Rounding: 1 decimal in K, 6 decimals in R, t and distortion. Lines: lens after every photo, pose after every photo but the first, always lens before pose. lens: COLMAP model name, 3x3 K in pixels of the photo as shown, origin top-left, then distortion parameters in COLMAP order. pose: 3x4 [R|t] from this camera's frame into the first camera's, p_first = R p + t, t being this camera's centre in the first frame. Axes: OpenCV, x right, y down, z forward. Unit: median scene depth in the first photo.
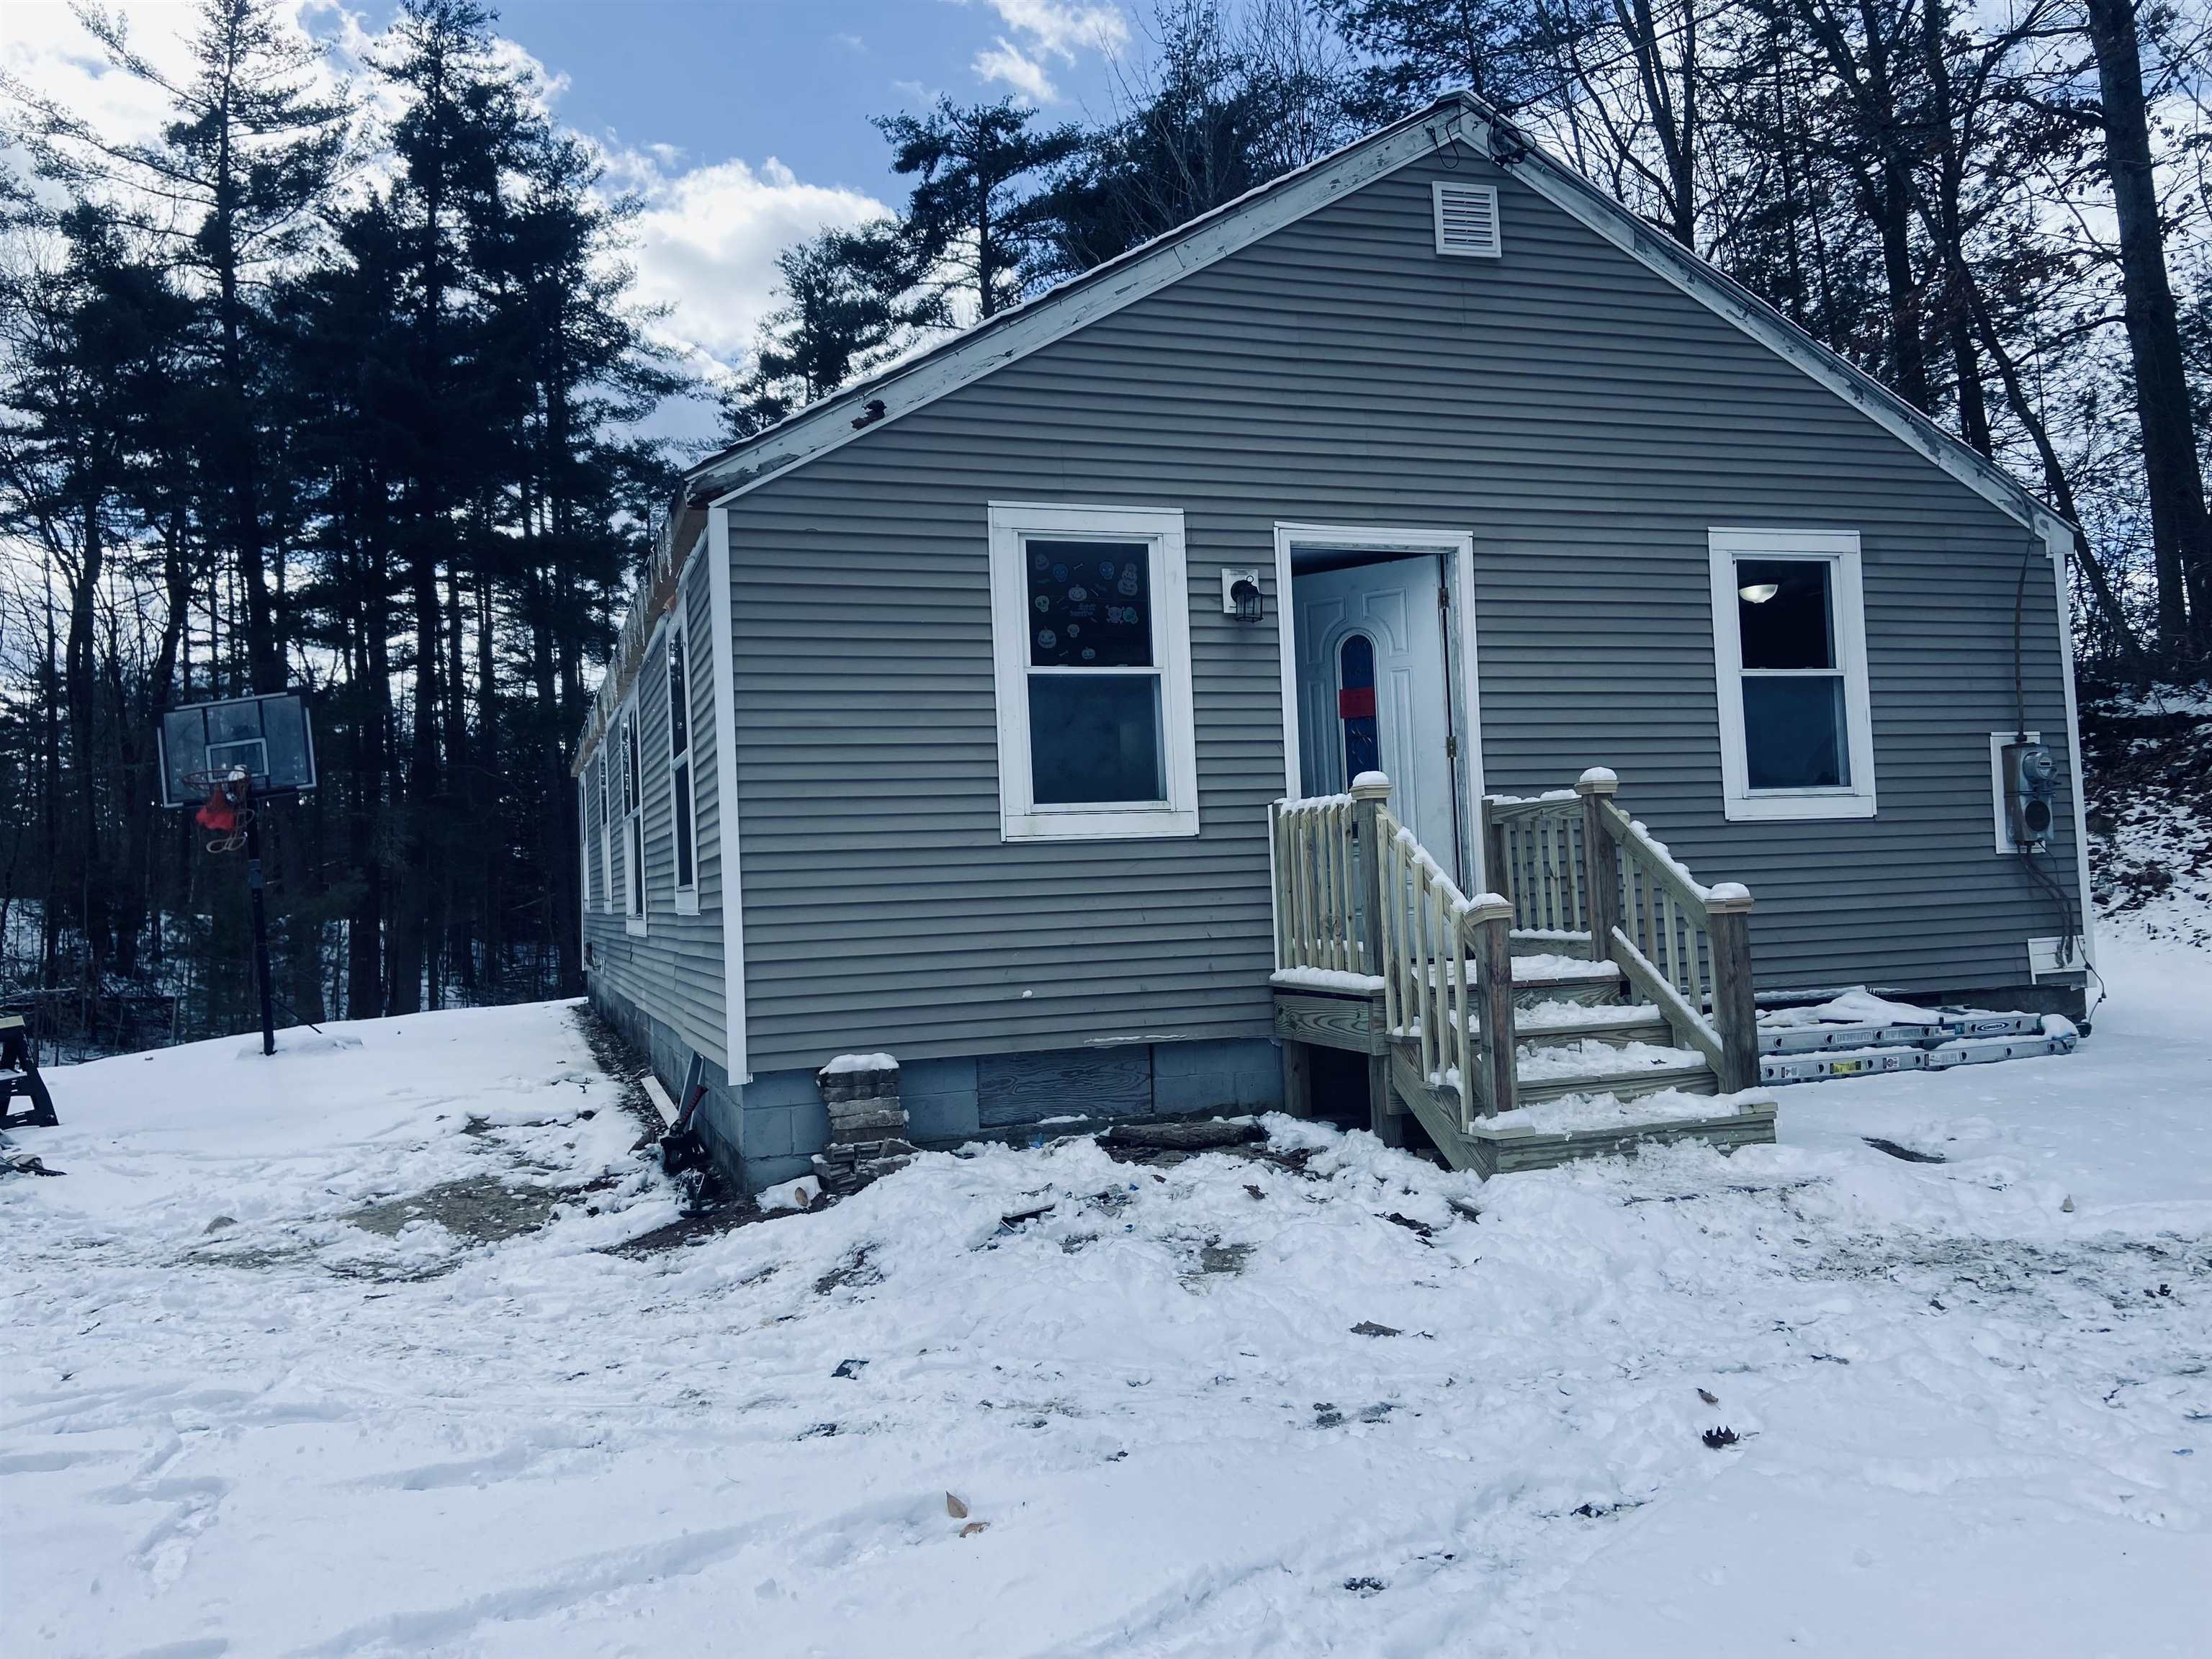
lens RADIAL K [[1673.1, 0, 1074.9], [0, 1673.1, 803.8], [0, 0, 1]] dist [0.092612, -0.106968]
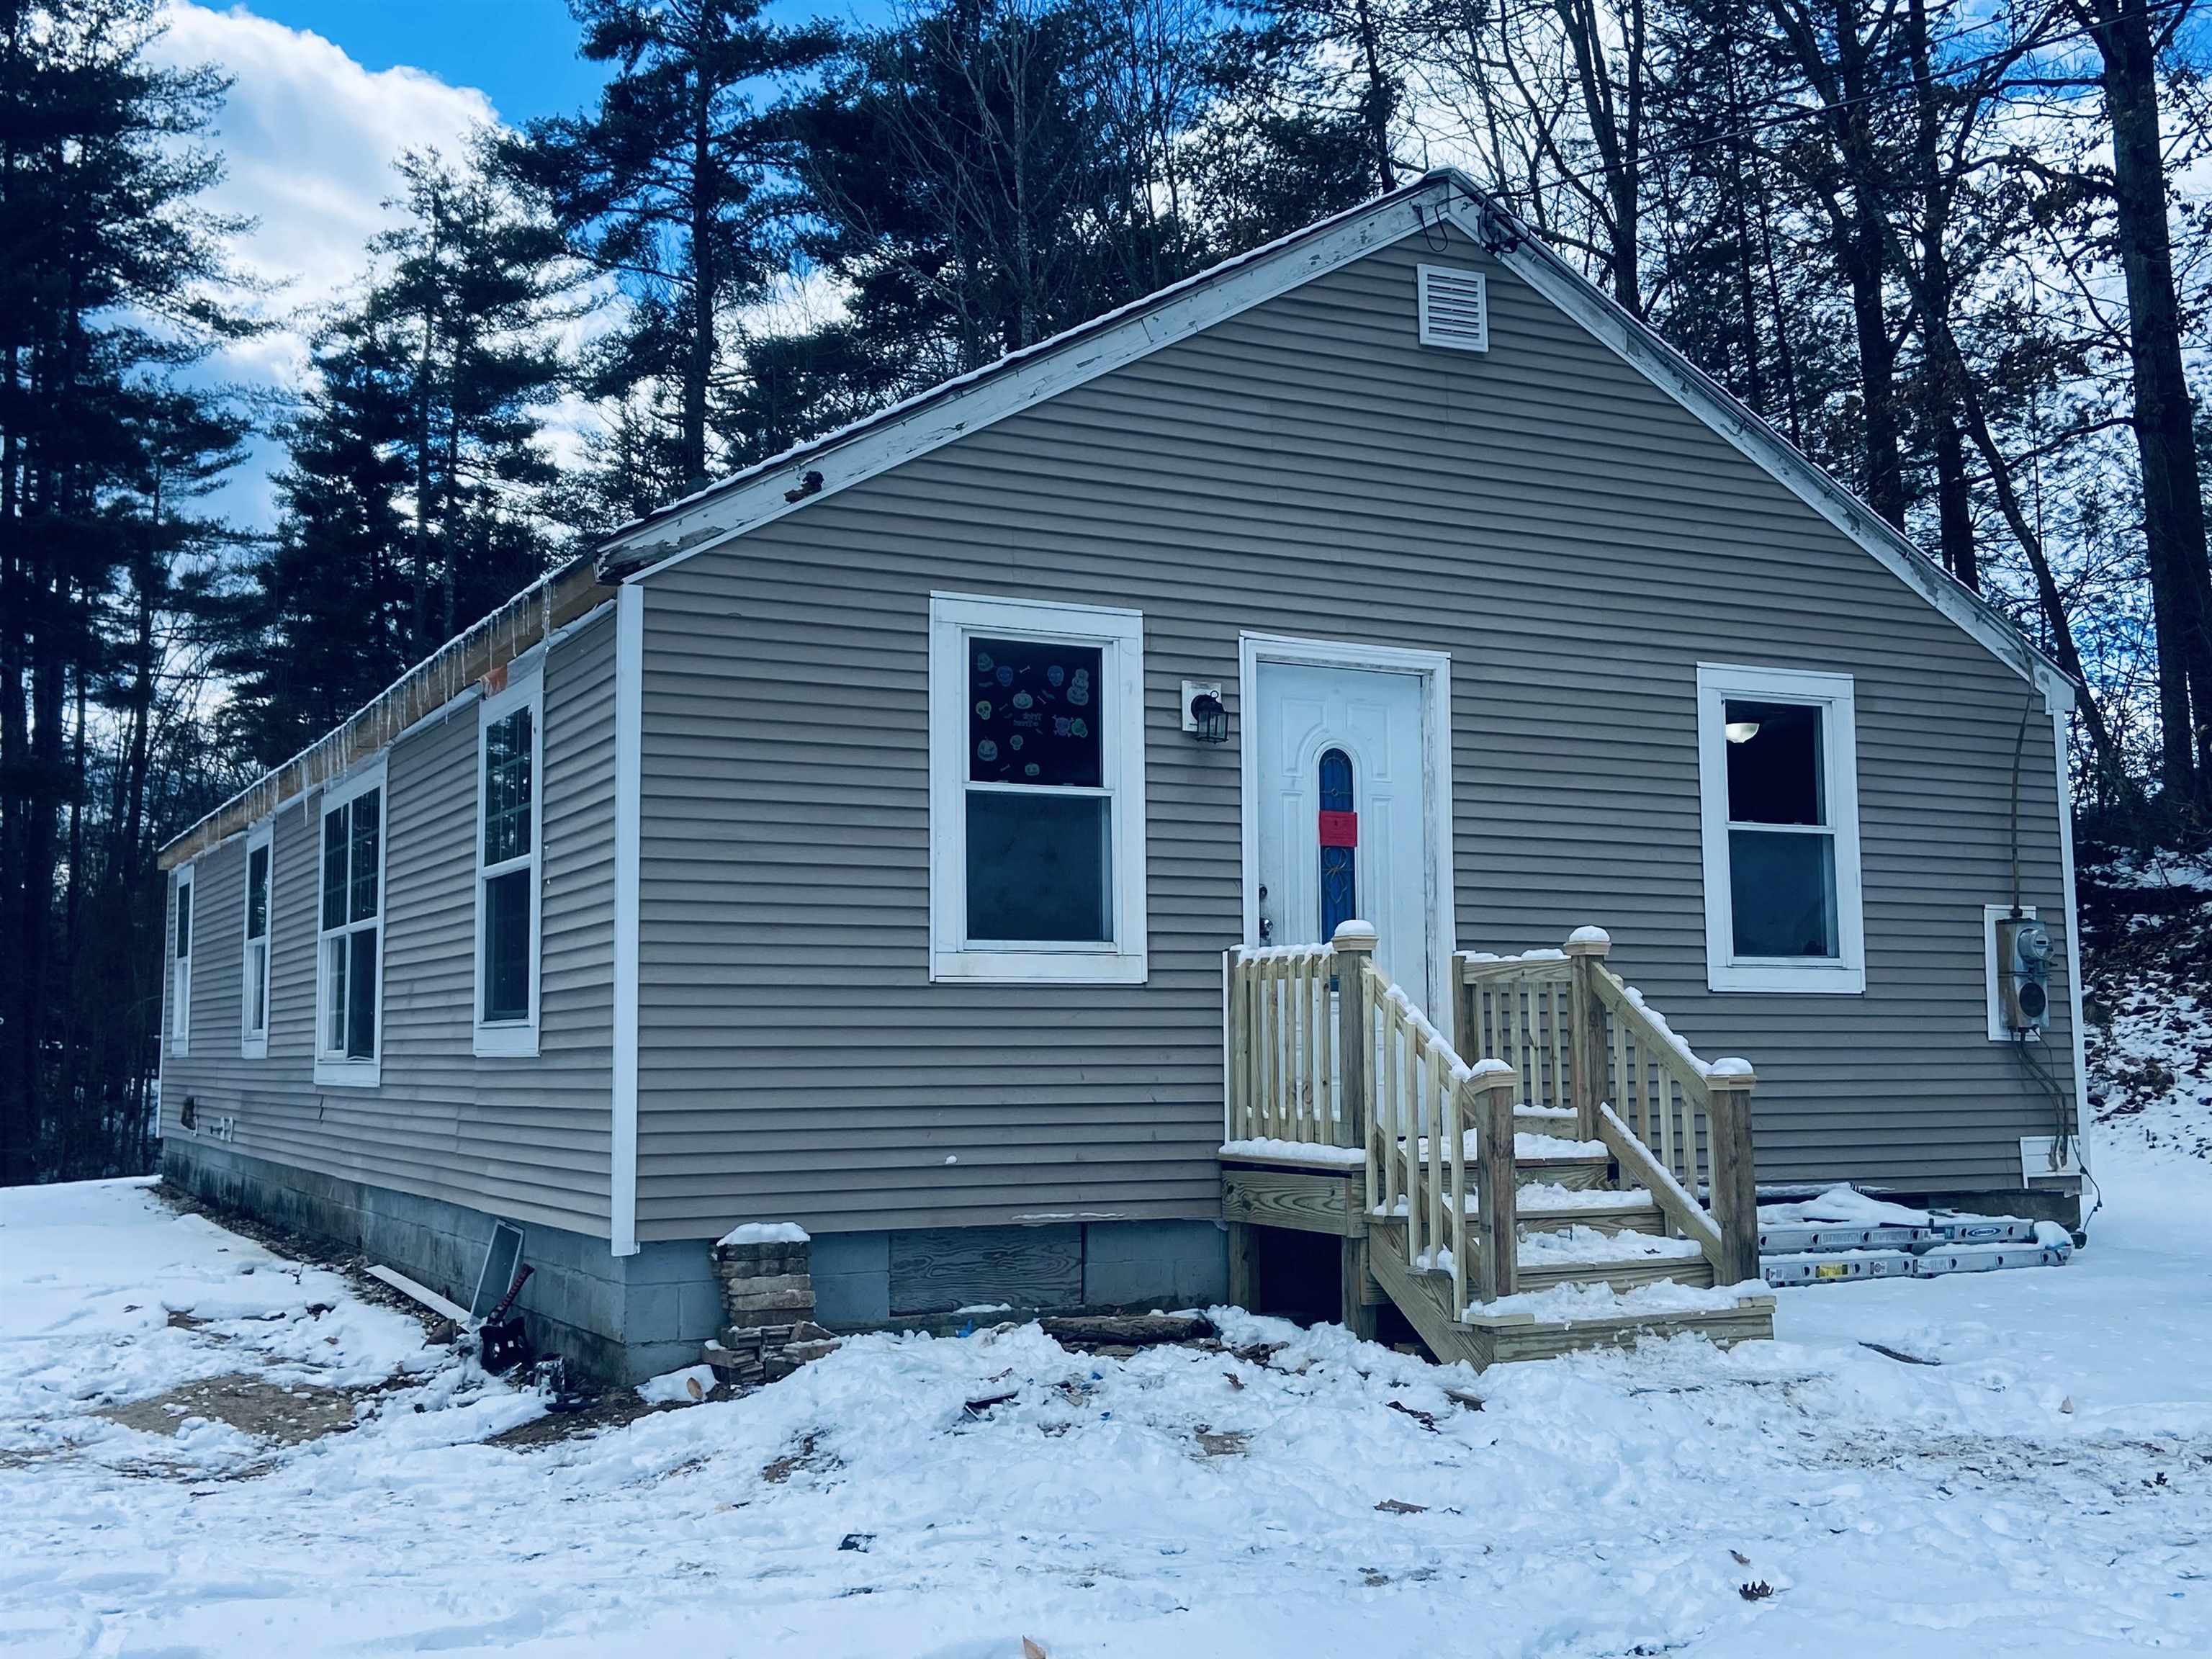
lens RADIAL K [[2315.0, 0, 1107.2], [0, 2315.0, 798.3], [0, 0, 1]] dist [0.067228, 0.000000]
pose [[0.988681, 0.051145, 0.141049, -0.119295], [-0.042608, 0.997110, -0.062899, -0.000561], [-0.143858, 0.056178, 0.988003, -0.190604]]
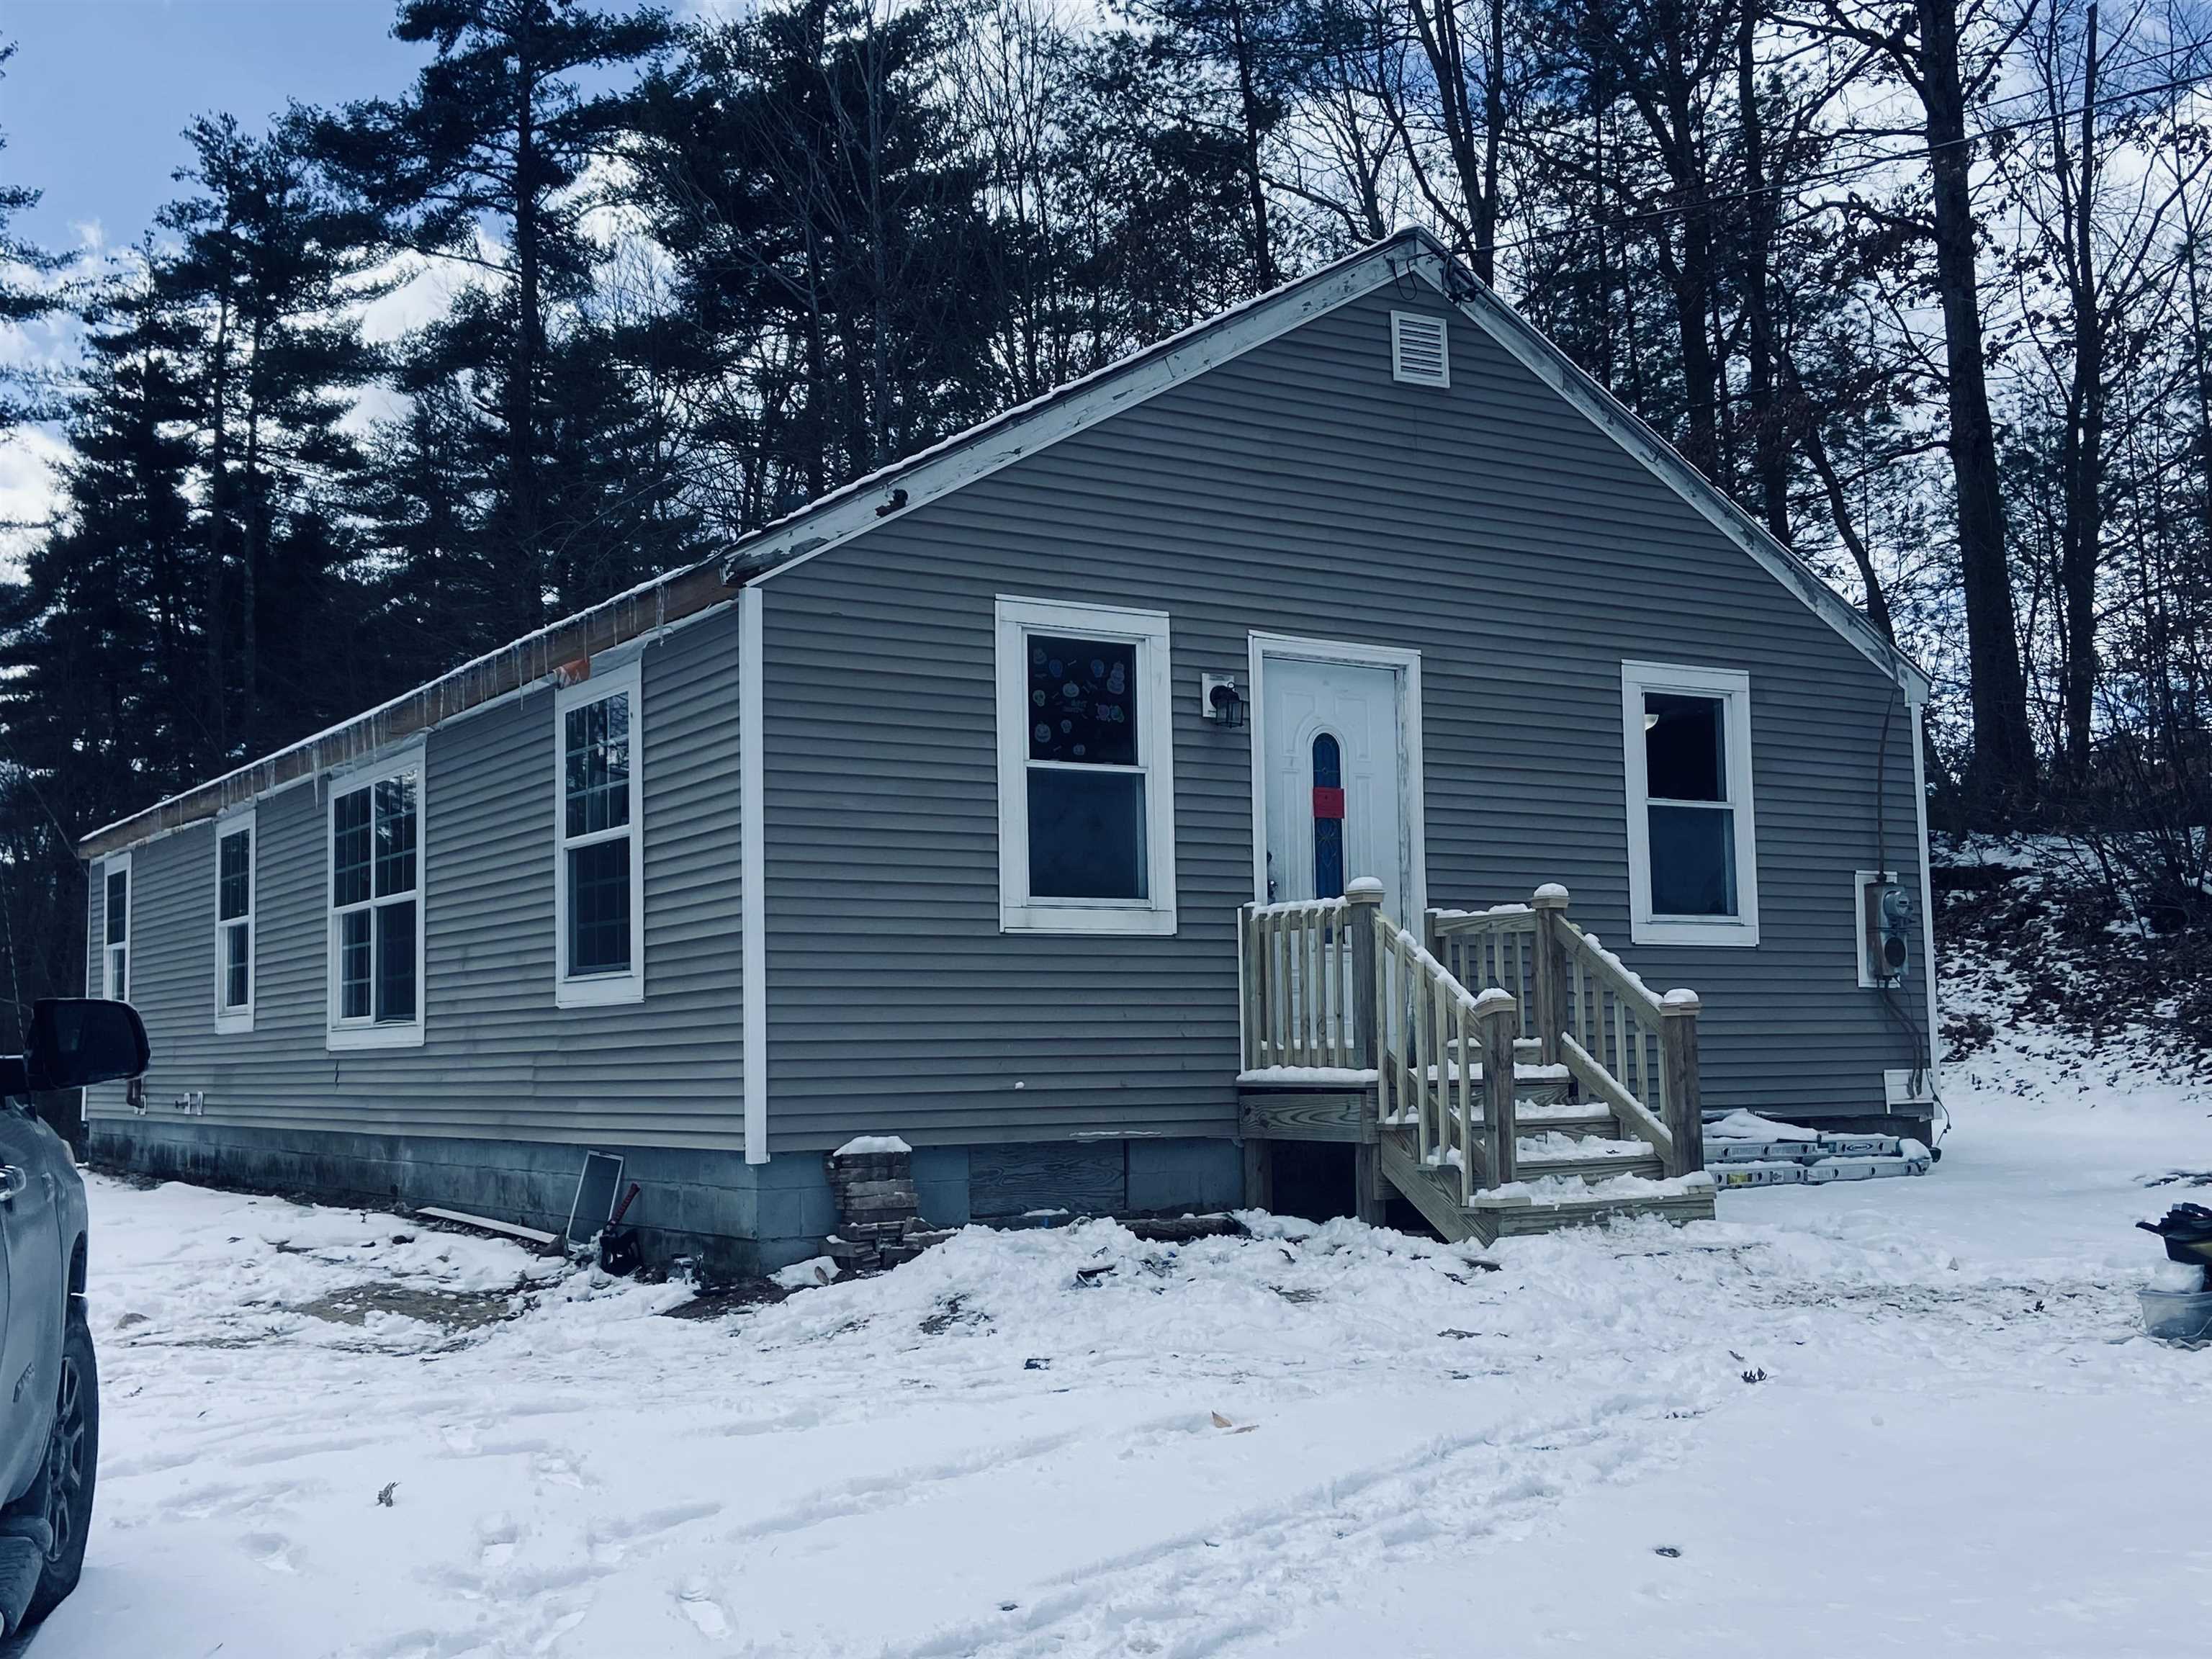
lens RADIAL K [[2315.0, 0, 1120.6], [0, 2315.0, 840.0], [0, 0, 1]] dist [0.067228, 0.000000]
pose [[0.972861, 0.046241, 0.226724, -0.273357], [-0.036261, 0.998189, -0.047993, 0.029396], [-0.228533, 0.038469, 0.972776, -0.347414]]
